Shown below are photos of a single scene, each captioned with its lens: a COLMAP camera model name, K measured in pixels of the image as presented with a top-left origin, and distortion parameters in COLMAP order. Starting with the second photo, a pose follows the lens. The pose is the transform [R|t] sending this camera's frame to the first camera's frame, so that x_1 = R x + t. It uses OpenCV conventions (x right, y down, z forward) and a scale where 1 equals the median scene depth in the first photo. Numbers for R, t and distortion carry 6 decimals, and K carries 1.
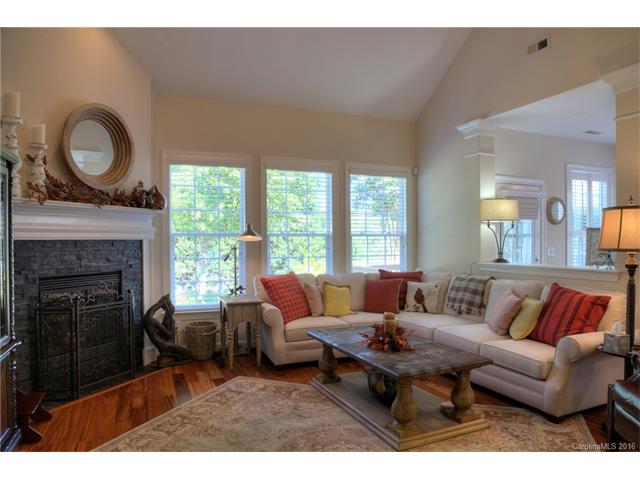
lens RADIAL K [[430.4, 0, 326.3], [0, 430.4, 244.7], [0, 0, 1]] dist [-0.090632, 0.013541]
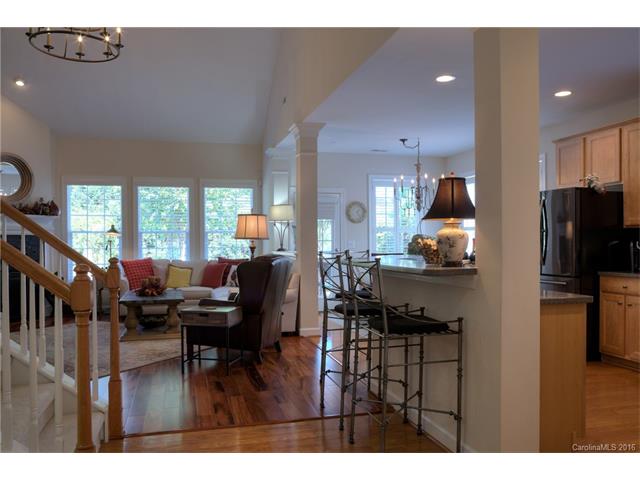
lens RADIAL K [[510.1, 0, 316.4], [0, 510.1, 239.1], [0, 0, 1]] dist [-0.037400, 0.023165]
pose [[0.990619, -0.001460, -0.136646, 0.815258], [-0.000517, 0.999896, -0.014425, 0.029426], [0.136653, 0.014361, 0.990515, -0.705651]]
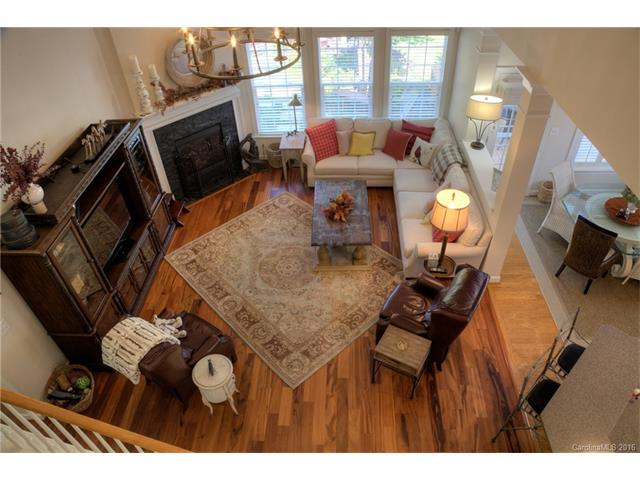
lens RADIAL K [[430.4, 0, 325.9], [0, 430.4, 239.0], [0, 0, 1]] dist [-0.090632, 0.013541]
pose [[0.904024, 0.257279, -0.341392, 0.555363], [0.027923, 0.761366, 0.647721, -0.633232], [0.426569, -0.595087, 0.681109, -0.233590]]
